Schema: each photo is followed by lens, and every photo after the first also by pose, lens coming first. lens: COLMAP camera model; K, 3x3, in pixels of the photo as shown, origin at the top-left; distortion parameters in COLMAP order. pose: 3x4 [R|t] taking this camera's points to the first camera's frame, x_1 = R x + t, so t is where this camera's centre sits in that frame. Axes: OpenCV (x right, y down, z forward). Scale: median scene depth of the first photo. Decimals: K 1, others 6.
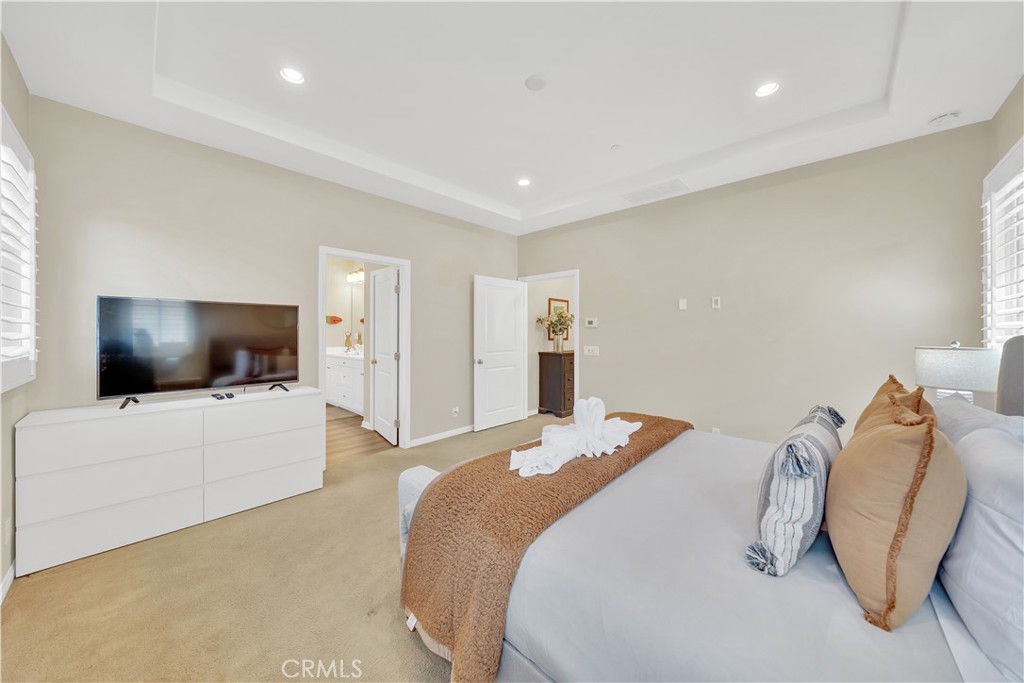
lens RADIAL K [[349.1, 0, 510.2], [0, 349.1, 336.0], [0, 0, 1]] dist [-0.003543, -0.000128]
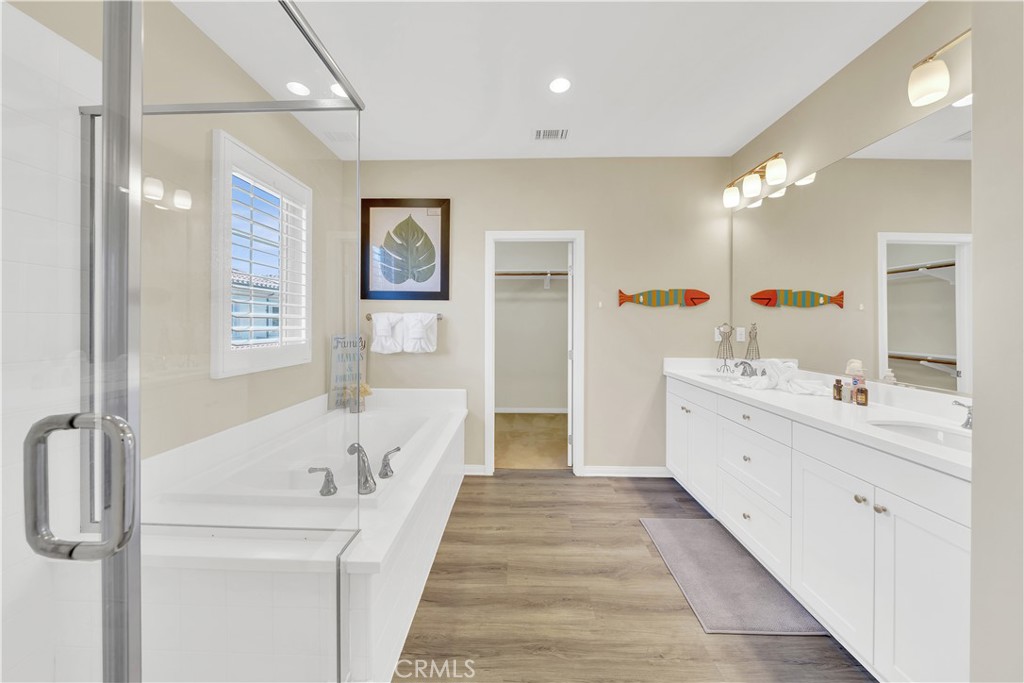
lens RADIAL K [[356.6, 0, 508.4], [0, 356.6, 320.5], [0, 0, 1]] dist [-0.001674, -0.000106]
pose [[0.665342, -0.003597, -0.746530, -0.313757], [-0.008564, 0.999886, -0.012451, -0.007959], [0.746490, 0.014678, 0.665235, 0.509551]]
